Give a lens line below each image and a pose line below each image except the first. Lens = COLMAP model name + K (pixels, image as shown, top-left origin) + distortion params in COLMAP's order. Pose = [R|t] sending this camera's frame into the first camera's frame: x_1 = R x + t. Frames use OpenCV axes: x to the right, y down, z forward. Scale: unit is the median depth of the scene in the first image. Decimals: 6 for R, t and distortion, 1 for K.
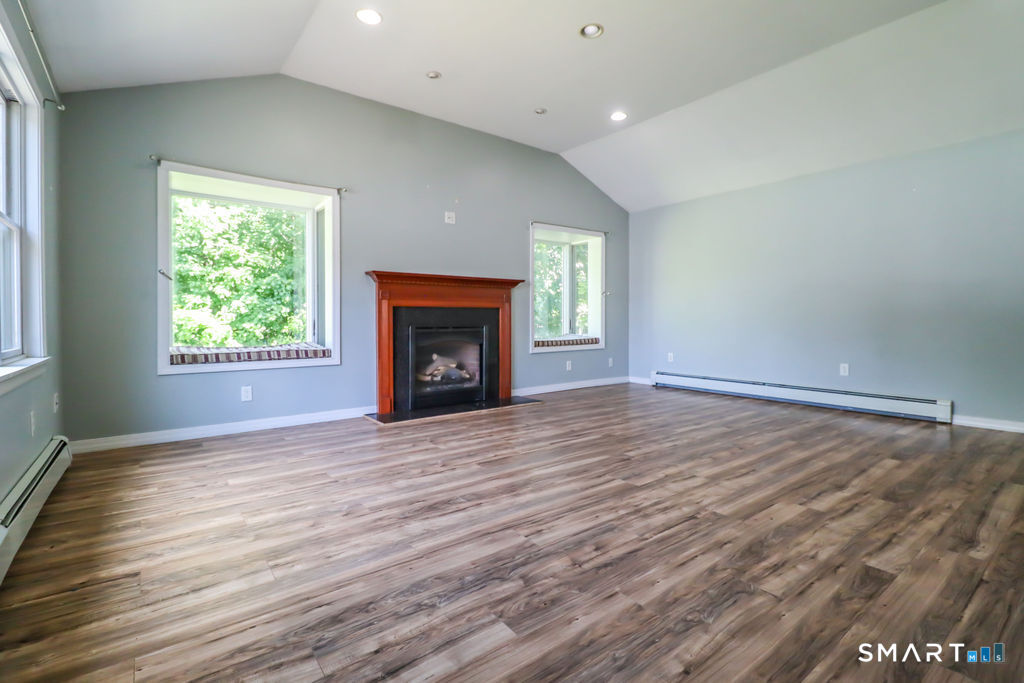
lens RADIAL K [[486.0, 0, 521.9], [0, 486.0, 323.6], [0, 0, 1]] dist [0.028340, -0.018426]
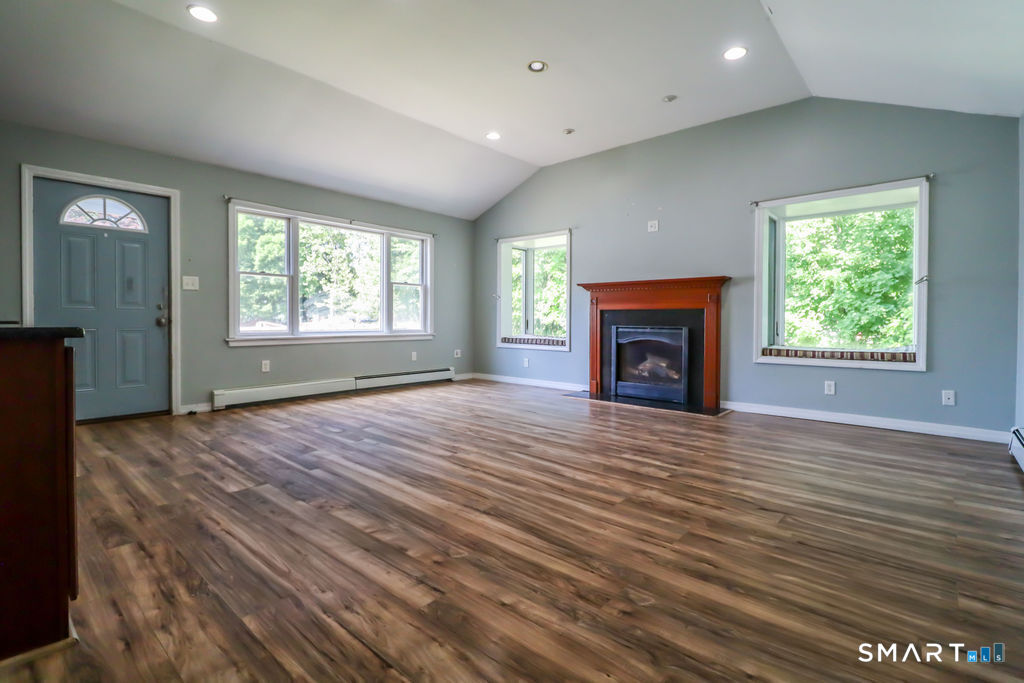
lens RADIAL K [[486.0, 0, 521.9], [0, 486.0, 323.6], [0, 0, 1]] dist [0.028340, -0.018426]
pose [[0.191197, 0.016205, -0.981418, 0.894799], [-0.010050, 0.999844, 0.014552, -0.015559], [0.981500, 0.007081, 0.191330, 0.532484]]
